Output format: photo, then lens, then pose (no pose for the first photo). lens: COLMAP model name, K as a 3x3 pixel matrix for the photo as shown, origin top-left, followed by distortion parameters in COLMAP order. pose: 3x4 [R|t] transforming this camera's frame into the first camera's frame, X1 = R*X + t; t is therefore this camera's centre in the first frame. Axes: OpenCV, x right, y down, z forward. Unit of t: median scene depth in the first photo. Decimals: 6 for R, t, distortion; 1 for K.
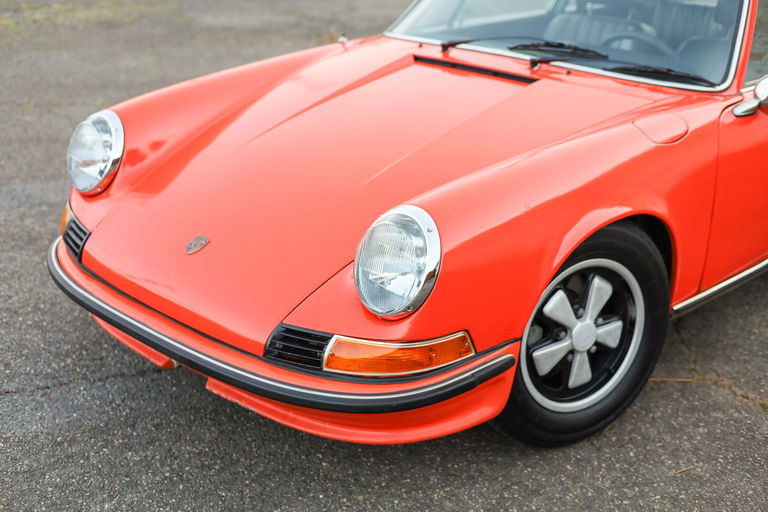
lens RADIAL K [[1105.4, 0, 384.0], [0, 1105.4, 256.0], [0, 0, 1]] dist [0.019753, -0.040465]
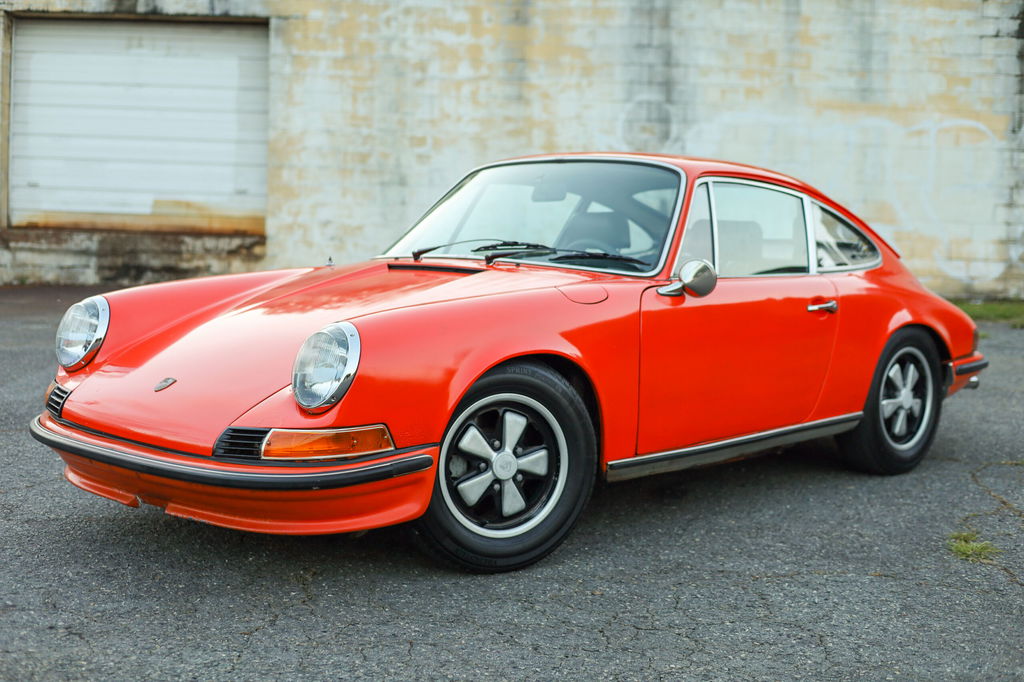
lens RADIAL K [[1473.9, 0, 512.0], [0, 1473.9, 341.0], [0, 0, 1]] dist [0.019753, -0.040465]
pose [[0.999847, 0.008575, 0.015278, 0.144914], [-0.004342, 0.966113, -0.258082, 0.301699], [-0.016974, 0.257976, 0.966002, -0.419299]]
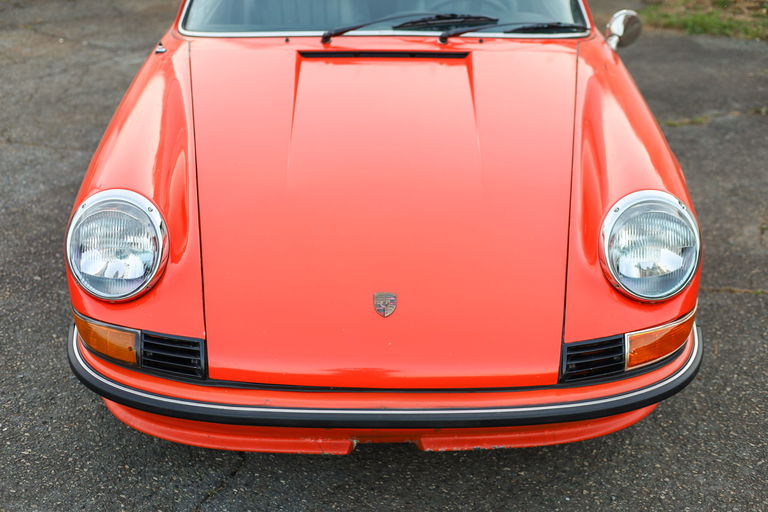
lens RADIAL K [[1105.4, 0, 384.0], [0, 1105.4, 256.0], [0, 0, 1]] dist [0.019753, -0.040465]
pose [[0.698138, -0.298015, 0.650992, -0.668832], [0.255005, 0.953127, 0.162855, -0.174242], [-0.669011, 0.052311, 0.741409, 0.313694]]
